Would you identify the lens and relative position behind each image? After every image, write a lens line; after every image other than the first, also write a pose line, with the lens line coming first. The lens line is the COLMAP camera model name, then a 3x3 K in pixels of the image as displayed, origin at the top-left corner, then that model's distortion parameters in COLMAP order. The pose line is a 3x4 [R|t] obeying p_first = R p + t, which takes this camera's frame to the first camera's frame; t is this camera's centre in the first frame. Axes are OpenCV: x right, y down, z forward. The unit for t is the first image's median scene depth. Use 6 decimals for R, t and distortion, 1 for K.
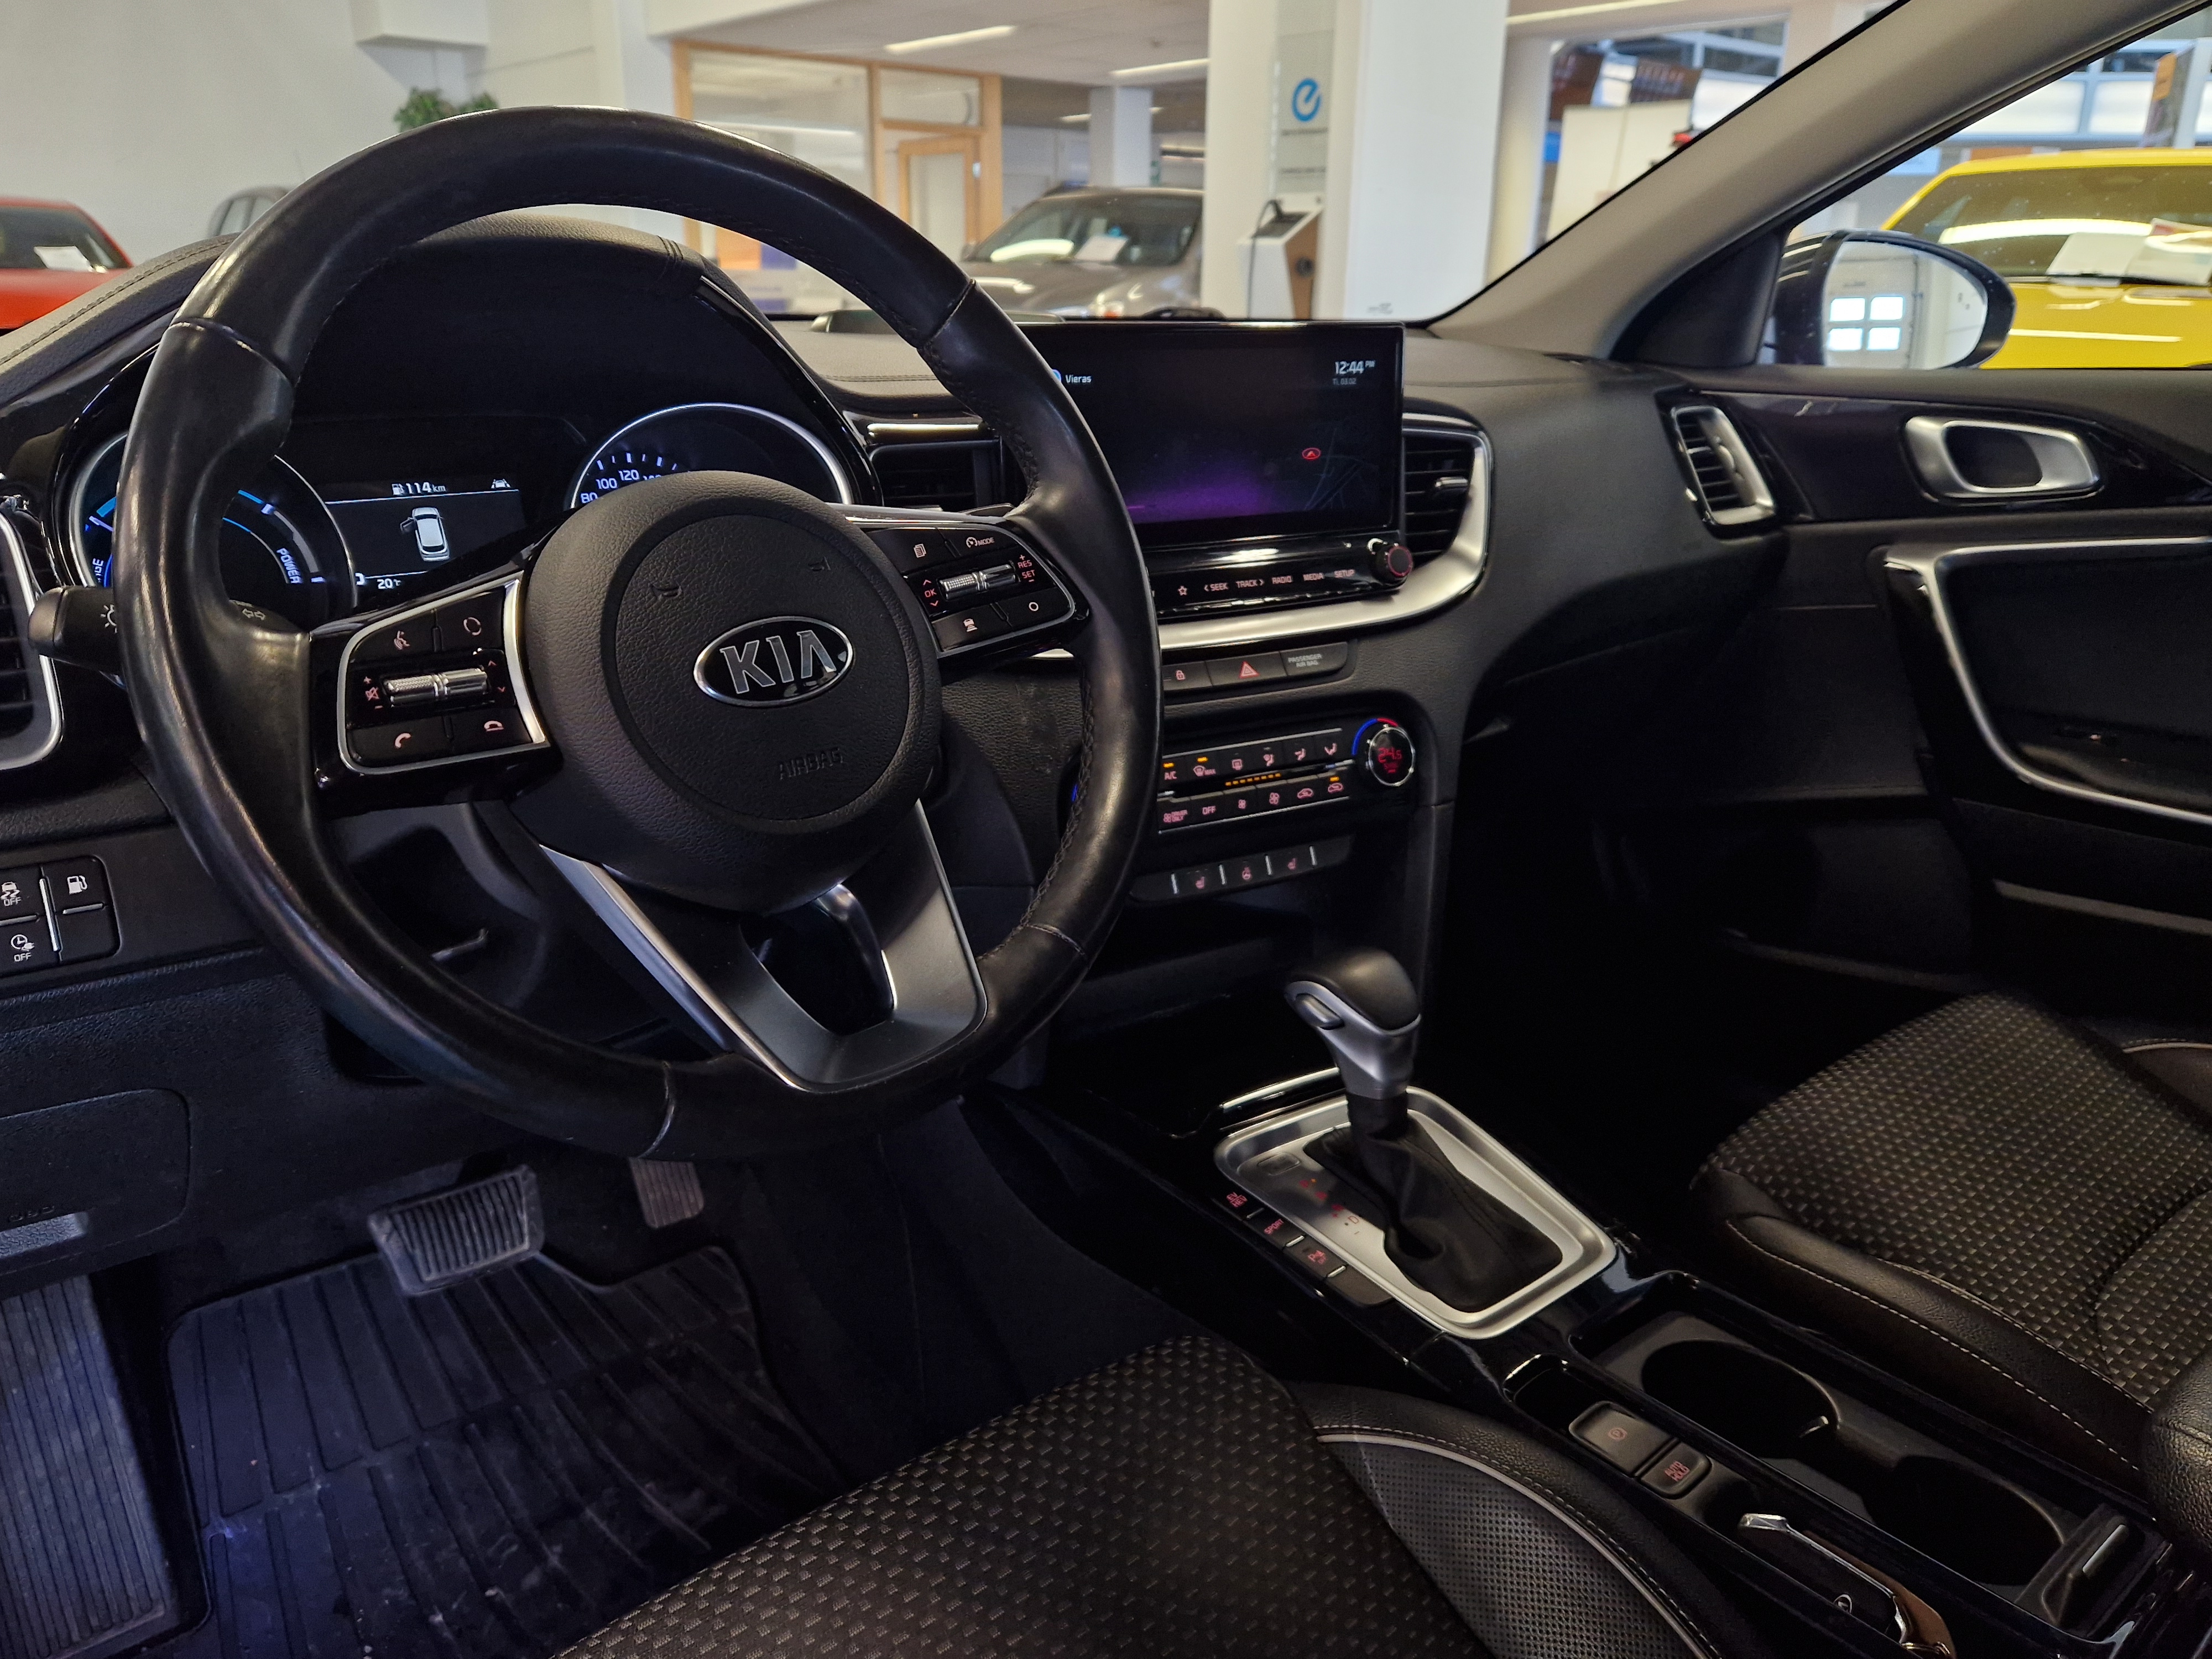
lens RADIAL K [[1597.4, 0, 1106.0], [0, 1597.4, 829.5], [0, 0, 1]] dist [0.044653, -0.046605]
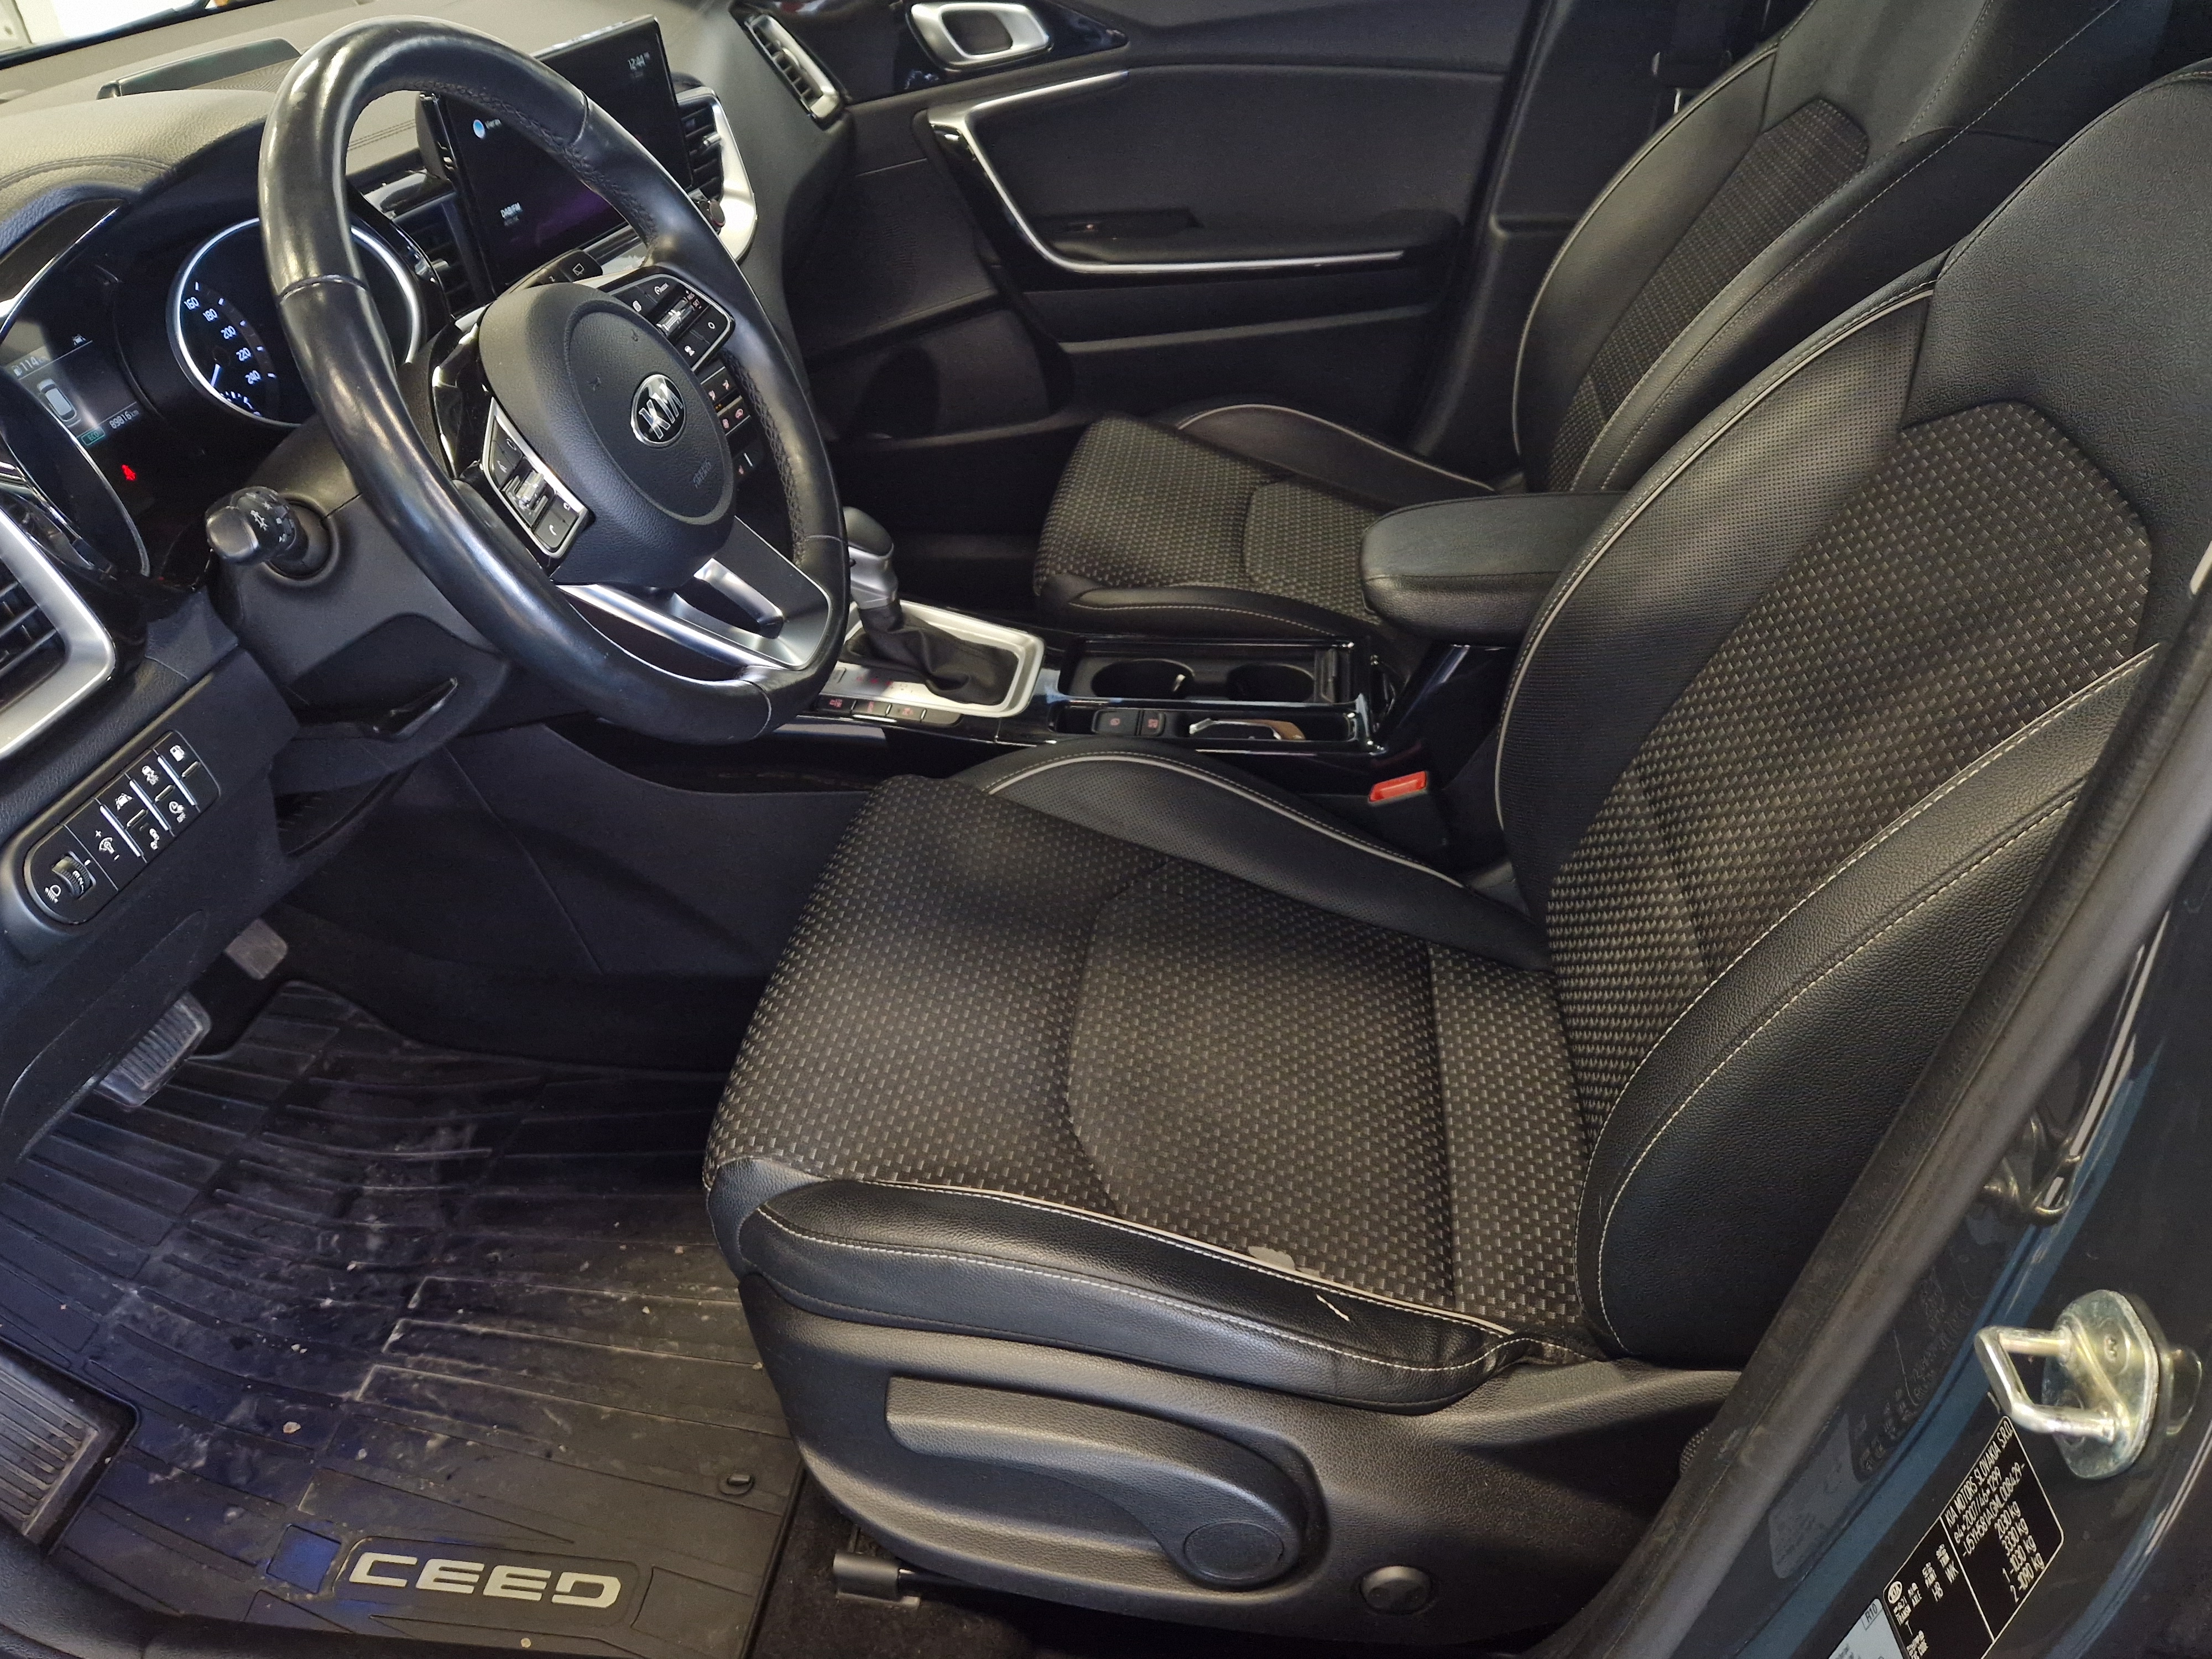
lens RADIAL K [[1565.2, 0, 1106.0], [0, 1565.2, 829.5], [0, 0, 1]] dist [0.002192, -0.004368]
pose [[0.737984, -0.427823, 0.521868, -0.431314], [0.266519, 0.895261, 0.357037, -0.086921], [-0.619957, -0.124399, 0.774712, -0.215362]]
